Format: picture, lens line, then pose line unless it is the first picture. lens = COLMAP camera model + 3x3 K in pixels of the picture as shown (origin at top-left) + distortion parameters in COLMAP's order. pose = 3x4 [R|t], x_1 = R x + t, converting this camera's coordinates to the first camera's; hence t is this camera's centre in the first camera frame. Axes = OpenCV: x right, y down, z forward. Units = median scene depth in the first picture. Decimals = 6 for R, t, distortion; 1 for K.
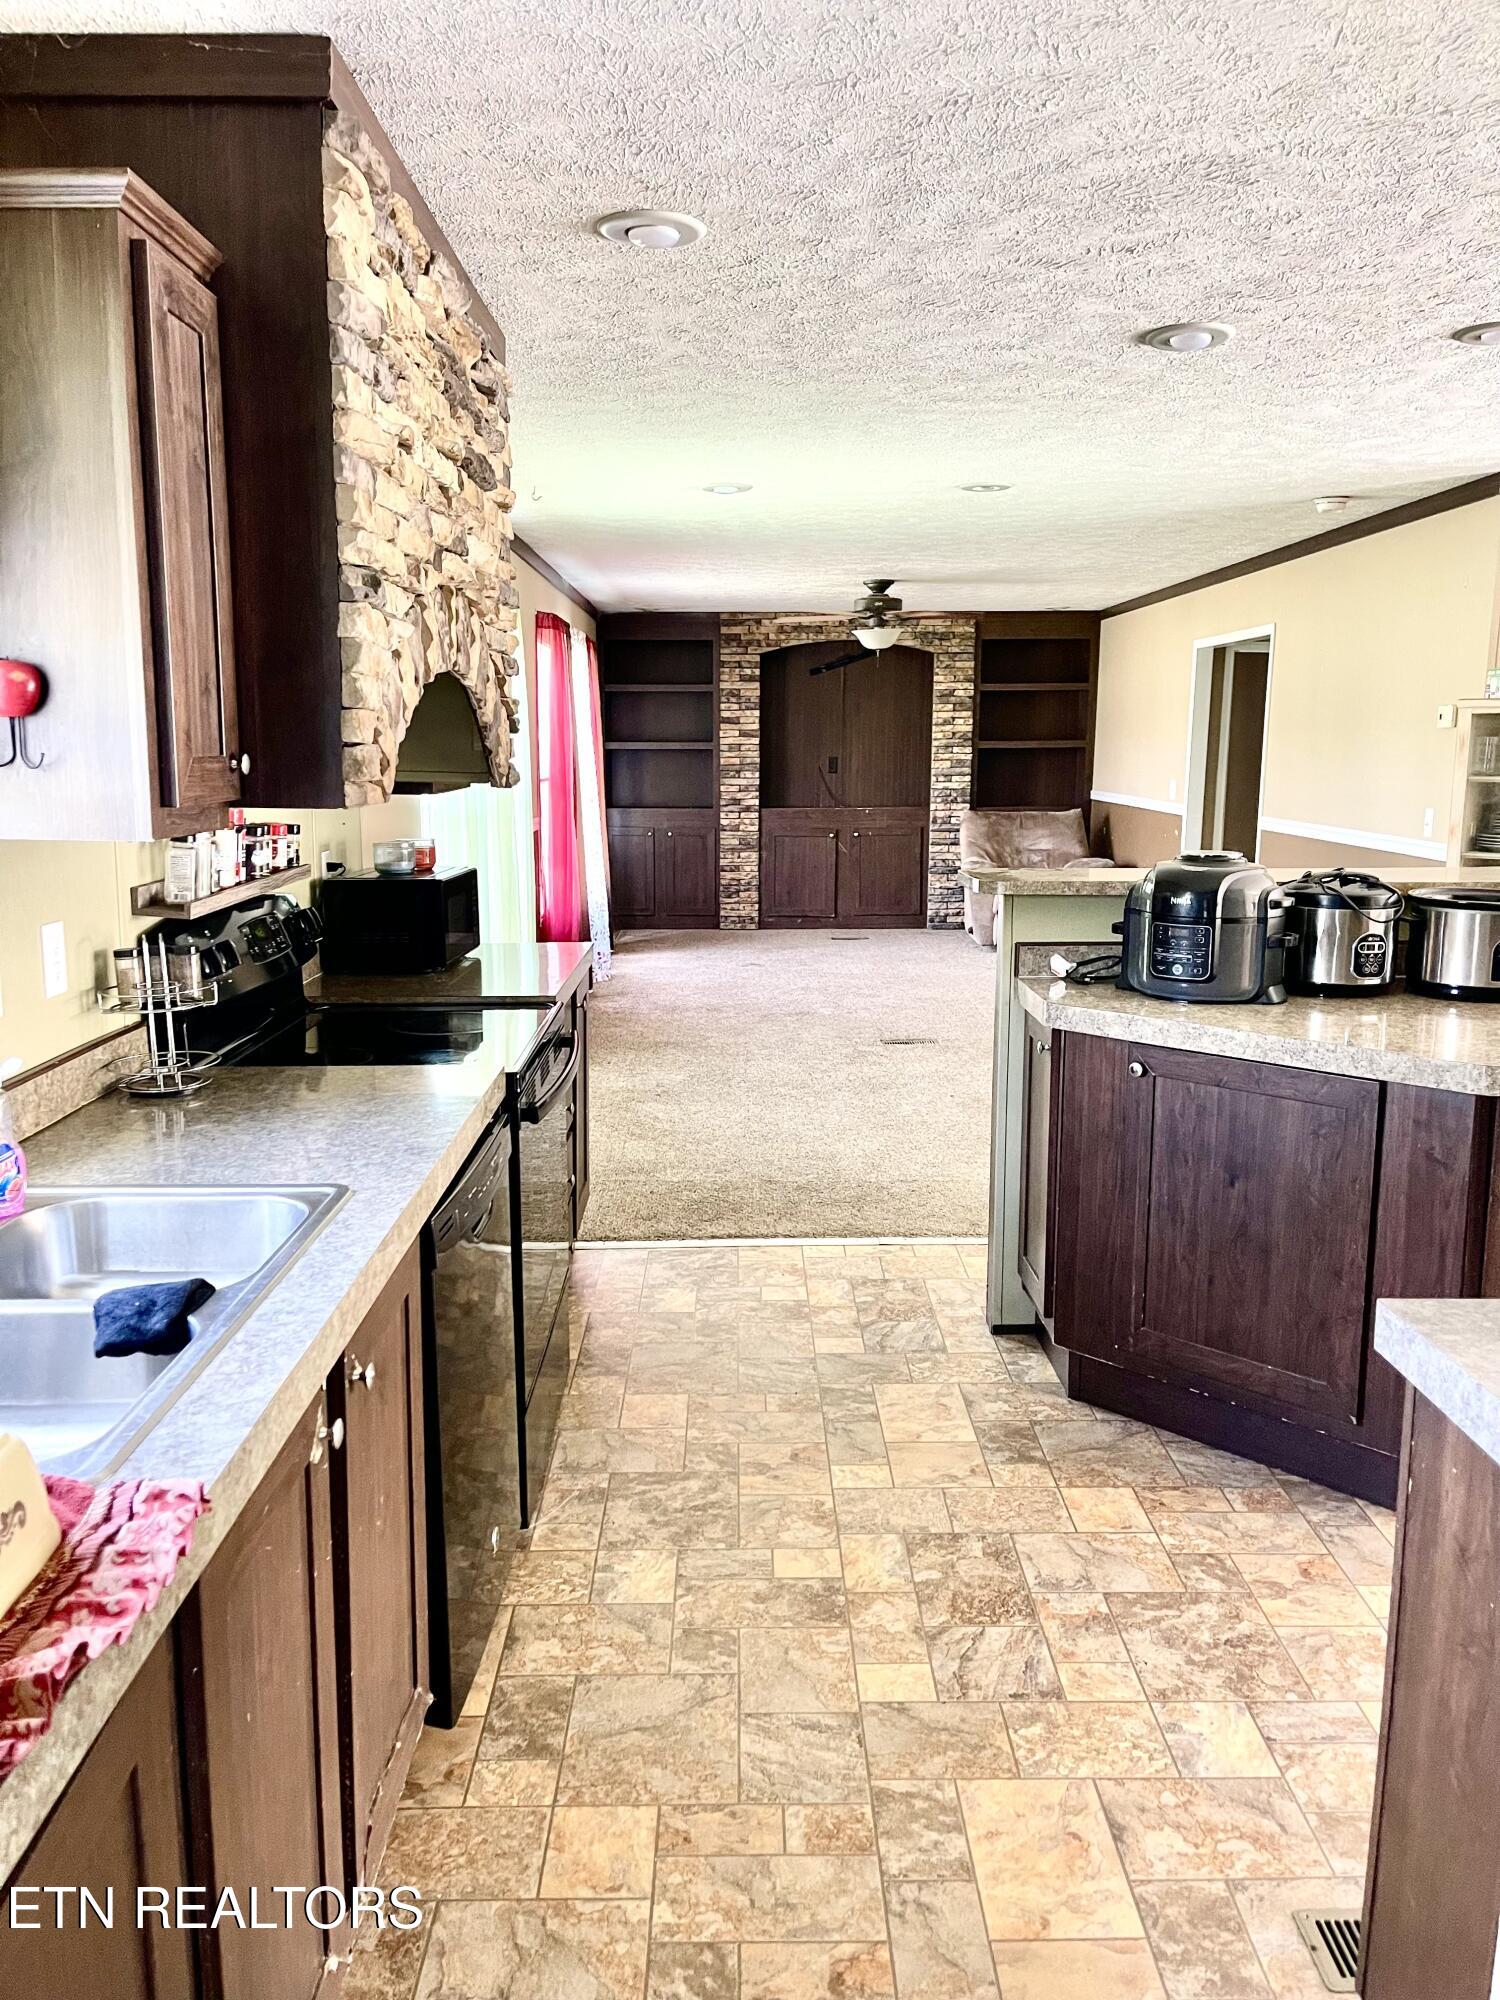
lens RADIAL K [[1529.1, 0, 738.2], [0, 1529.1, 1008.8], [0, 0, 1]] dist [0.056076, -0.060304]
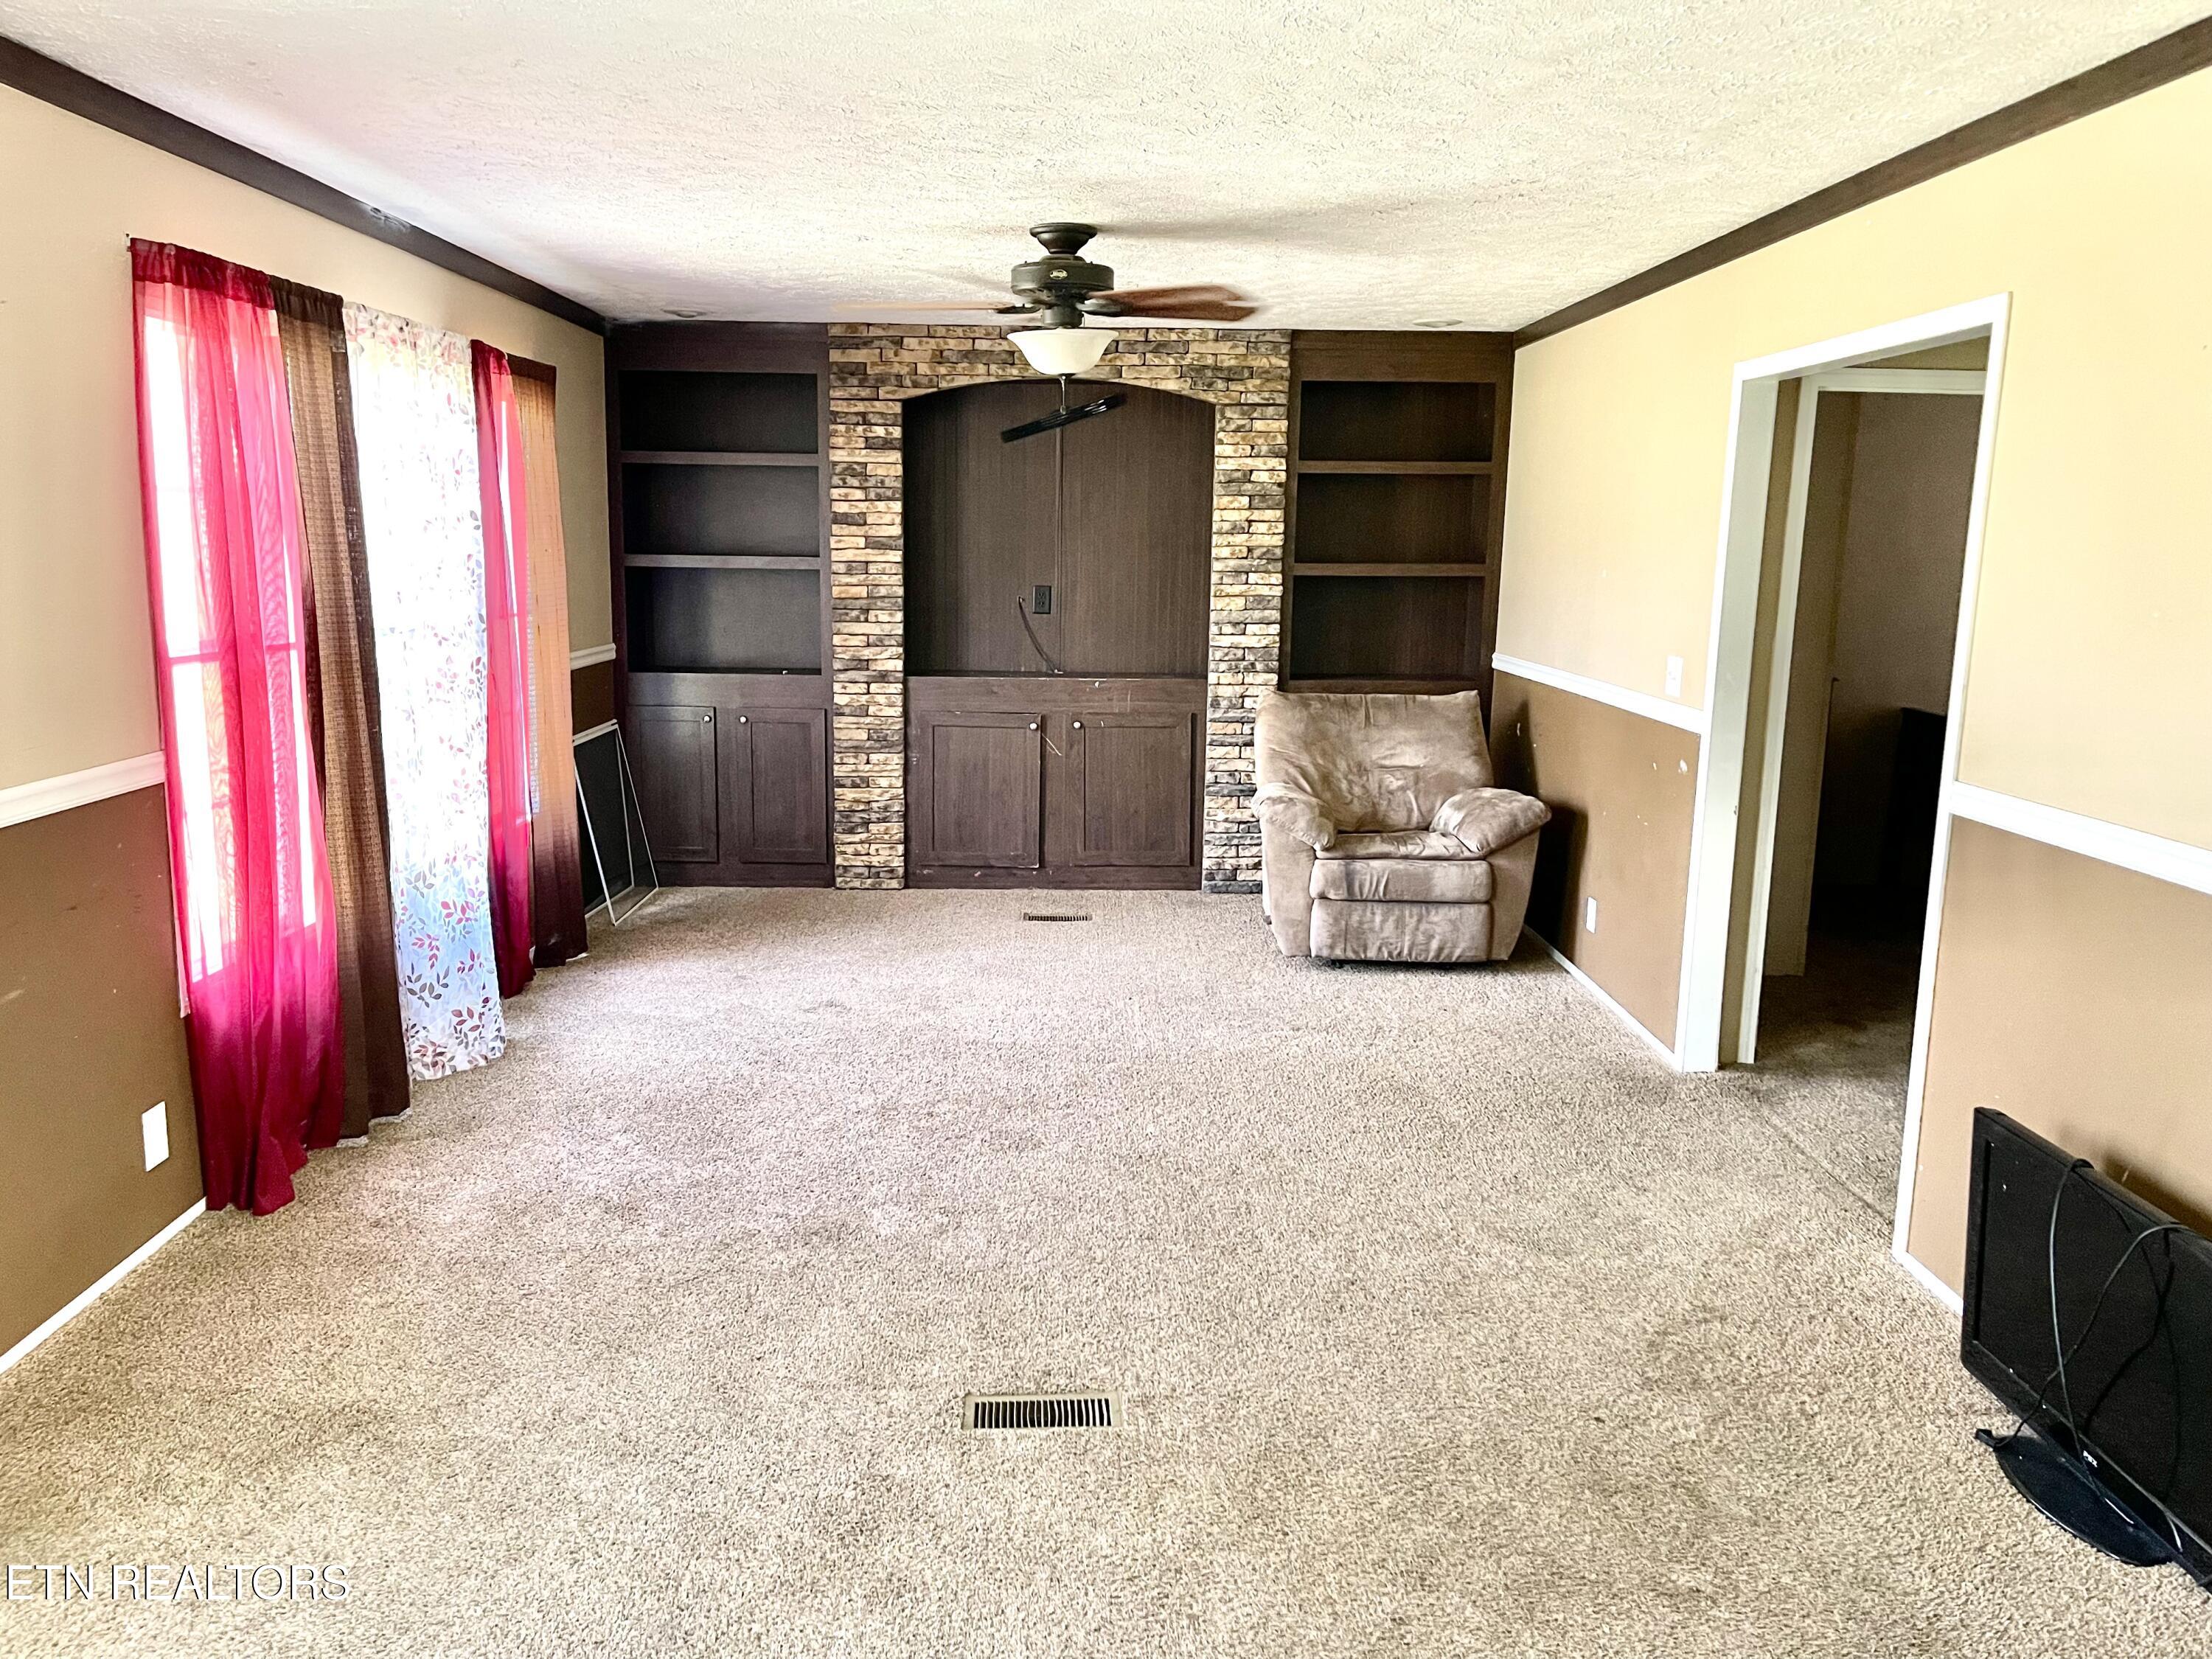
lens RADIAL K [[1691.2, 0, 1088.6], [0, 1691.2, 836.2], [0, 0, 1]] dist [0.056076, -0.060304]
pose [[0.999860, 0.011142, 0.012493, 0.116083], [-0.011139, 0.999938, -0.000269, -0.114108], [-0.012496, 0.000130, 0.999922, 0.590748]]
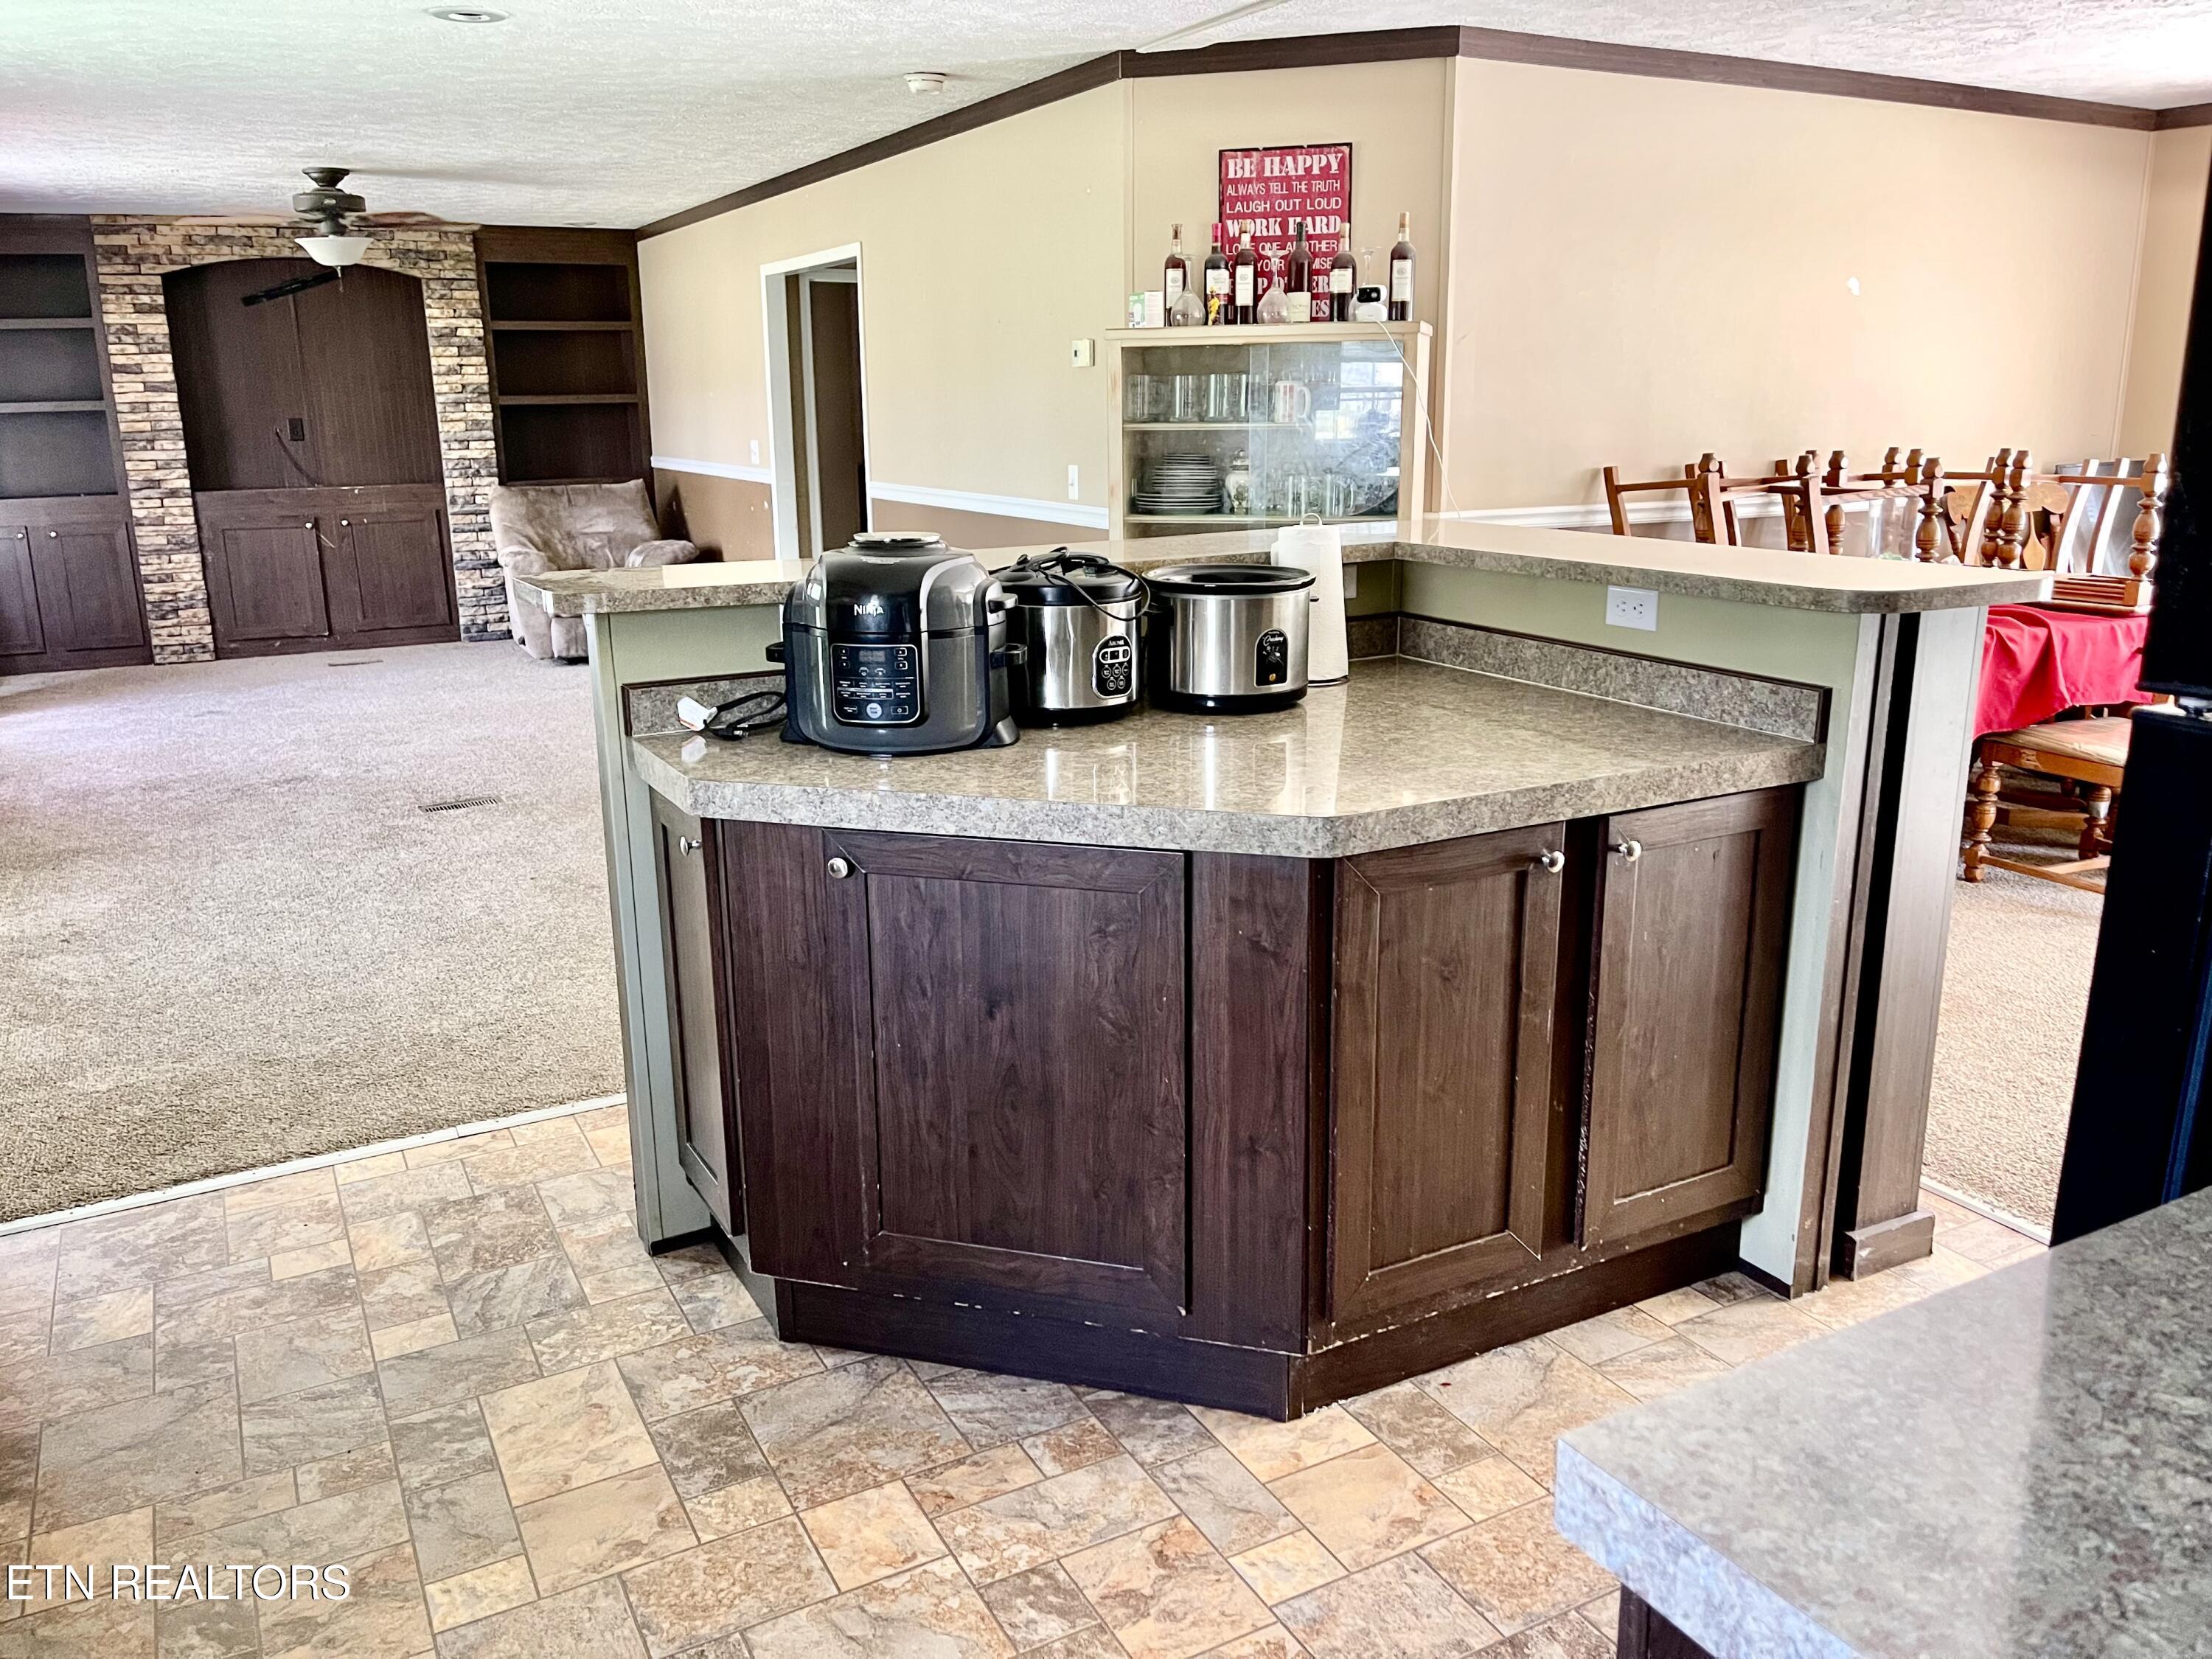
lens RADIAL K [[1691.2, 0, 1097.0], [0, 1691.2, 820.7], [0, 0, 1]] dist [0.056076, -0.060304]
pose [[0.883996, -0.127747, 0.449702, 0.013038], [0.096451, 0.991082, 0.091939, -0.016794], [-0.457436, -0.037900, 0.888434, 0.129465]]
